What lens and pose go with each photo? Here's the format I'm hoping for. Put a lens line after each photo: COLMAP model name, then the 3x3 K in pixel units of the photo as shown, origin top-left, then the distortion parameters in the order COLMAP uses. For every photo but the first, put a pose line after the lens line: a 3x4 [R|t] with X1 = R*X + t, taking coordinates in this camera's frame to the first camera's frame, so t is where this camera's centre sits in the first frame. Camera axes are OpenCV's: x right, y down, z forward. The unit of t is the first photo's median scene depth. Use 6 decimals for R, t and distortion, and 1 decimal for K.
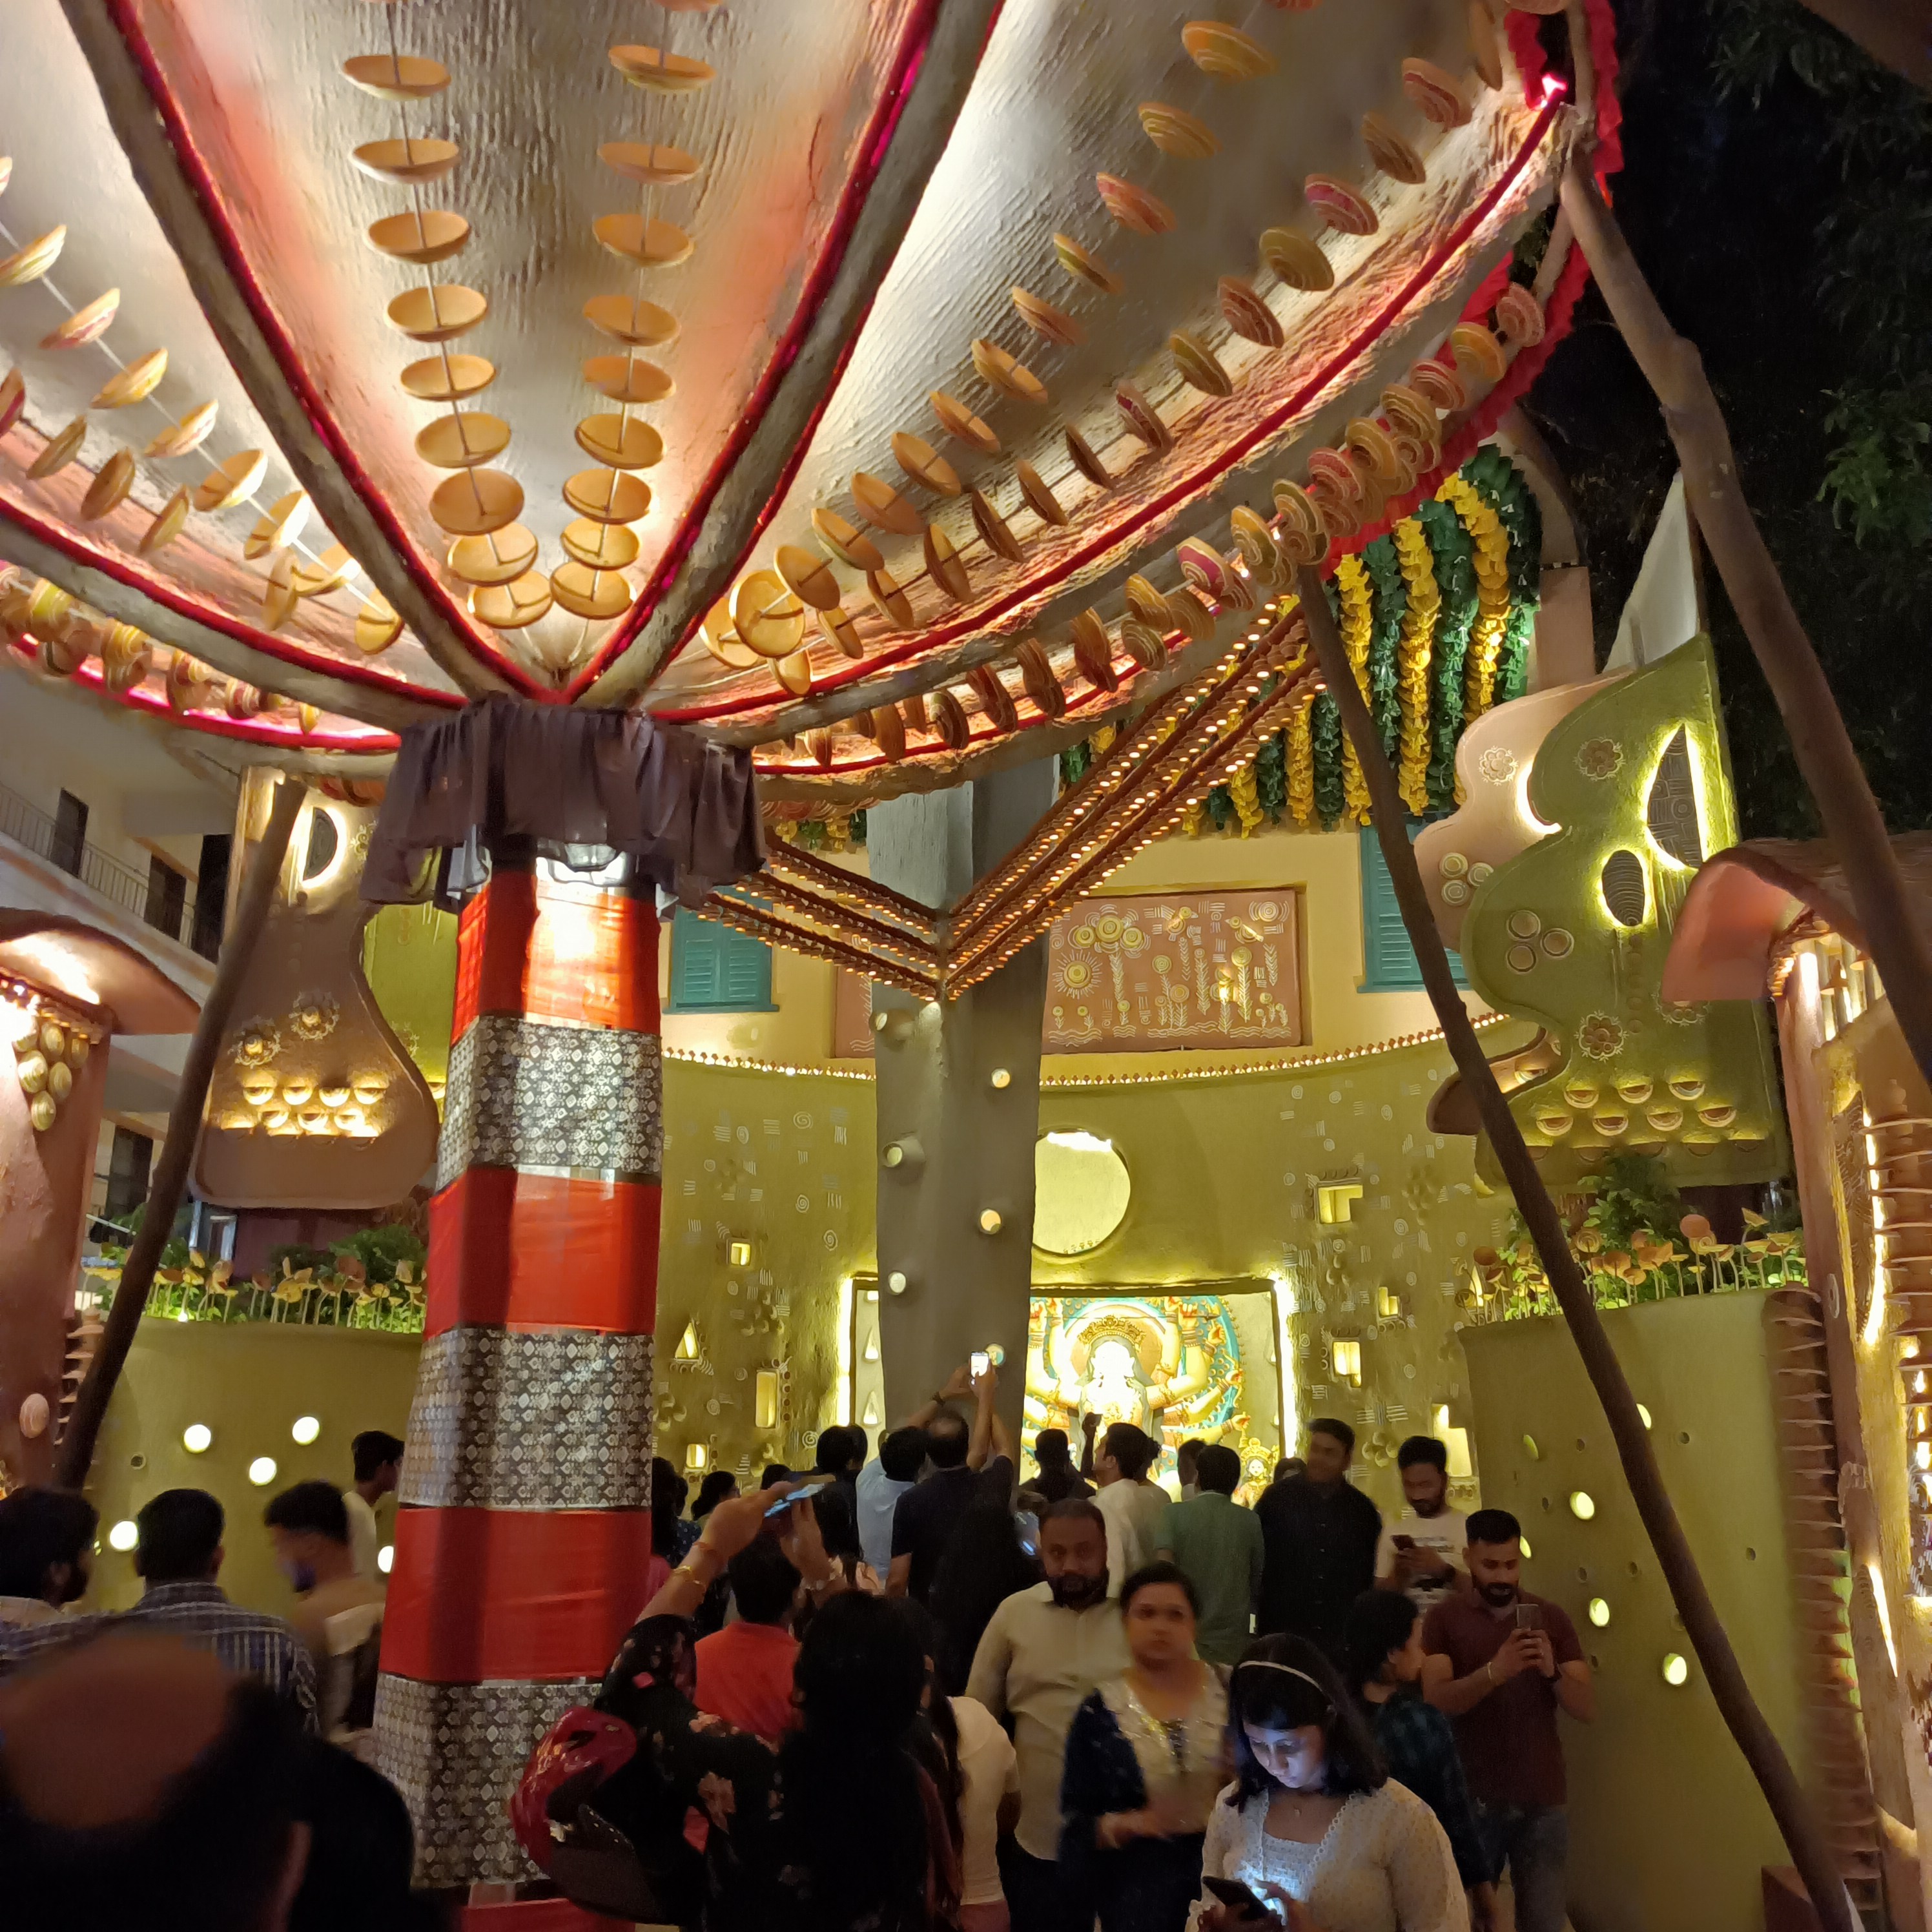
lens RADIAL K [[1896.8, 0, 966.0], [0, 1896.8, 966.0], [0, 0, 1]] dist [0.127591, -0.308593]
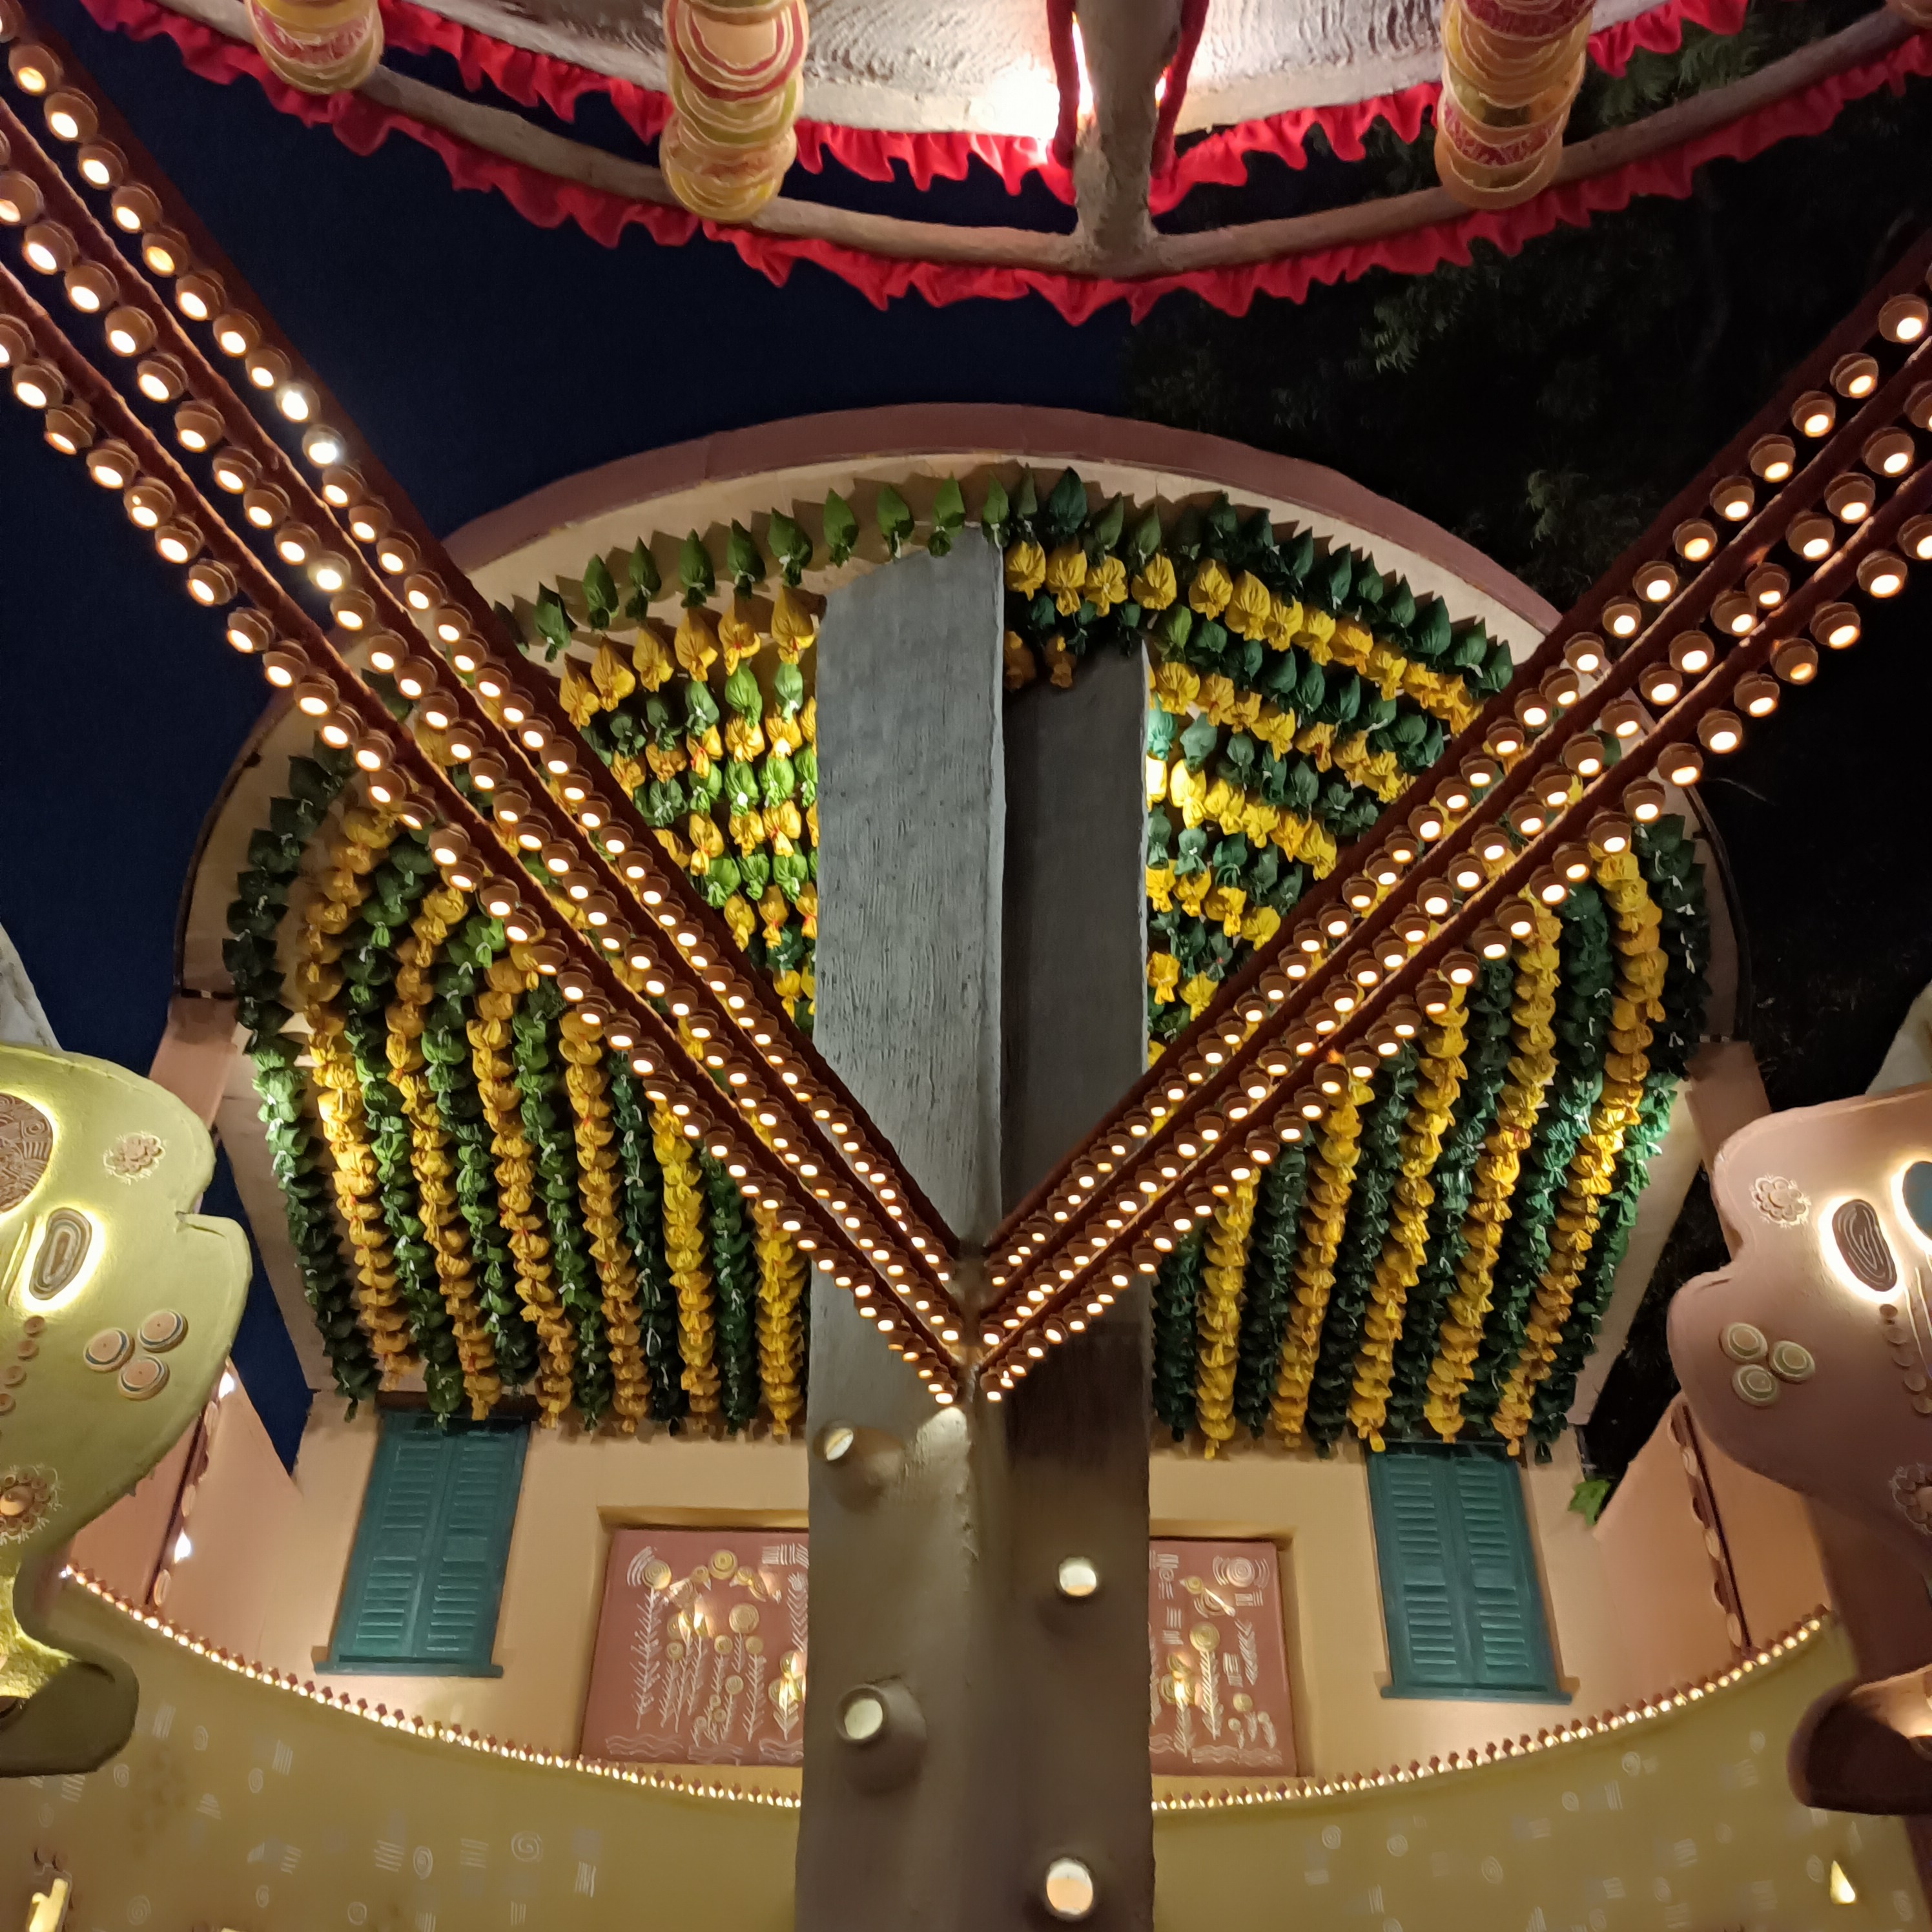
lens RADIAL K [[1896.8, 0, 966.0], [0, 1896.8, 966.0], [0, 0, 1]] dist [0.127591, -0.308593]
pose [[0.985405, 0.116789, 0.123847, -0.062813], [-0.053294, 0.902614, -0.427139, 0.090803], [-0.161672, 0.414304, 0.895664, 0.353094]]
